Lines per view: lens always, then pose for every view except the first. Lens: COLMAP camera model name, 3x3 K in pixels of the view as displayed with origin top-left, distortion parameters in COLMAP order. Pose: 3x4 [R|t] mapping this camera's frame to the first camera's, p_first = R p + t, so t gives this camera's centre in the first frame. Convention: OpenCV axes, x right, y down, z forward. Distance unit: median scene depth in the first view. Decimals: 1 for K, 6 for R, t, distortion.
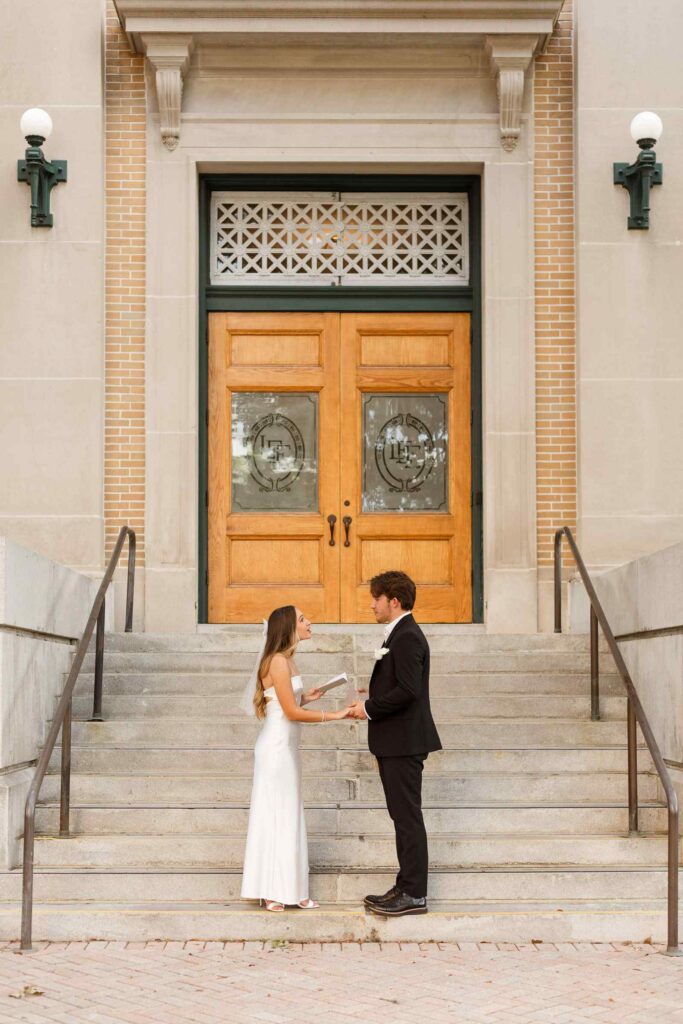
lens RADIAL K [[2294.3, 0, 341.5], [0, 2294.3, 512.0], [0, 0, 1]] dist [0.100842, 0.568189]
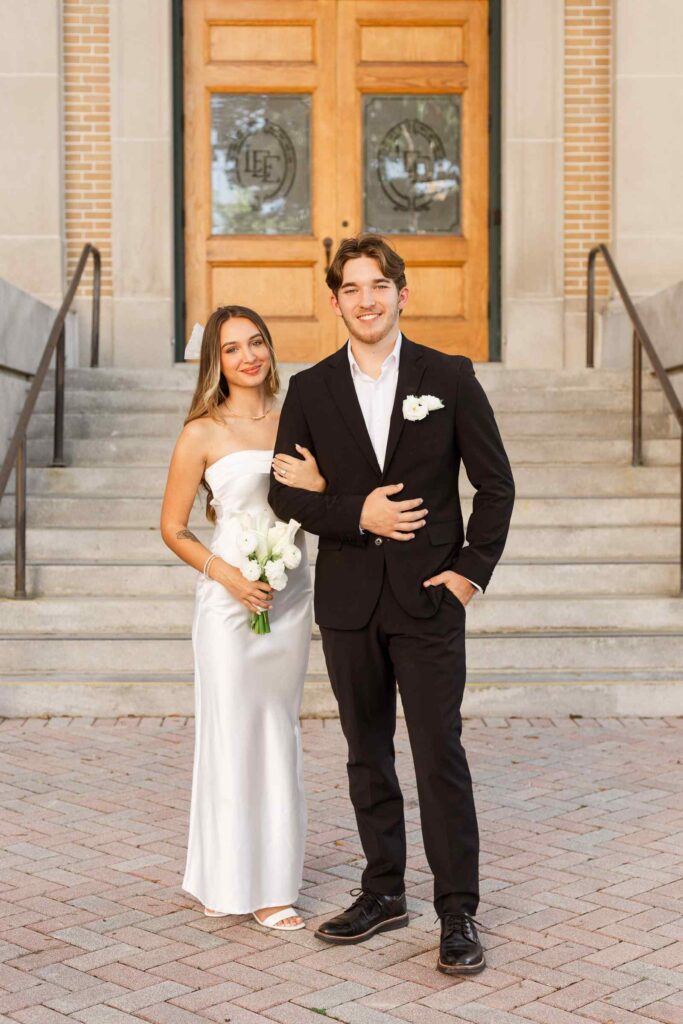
lens RADIAL K [[2294.3, 0, 341.5], [0, 2294.3, 512.0], [0, 0, 1]] dist [0.100842, 0.568189]
pose [[0.999945, -0.001904, 0.010341, -0.009150], [0.000968, 0.995961, 0.089782, 0.029910], [-0.010470, -0.089767, 0.995908, 0.139365]]
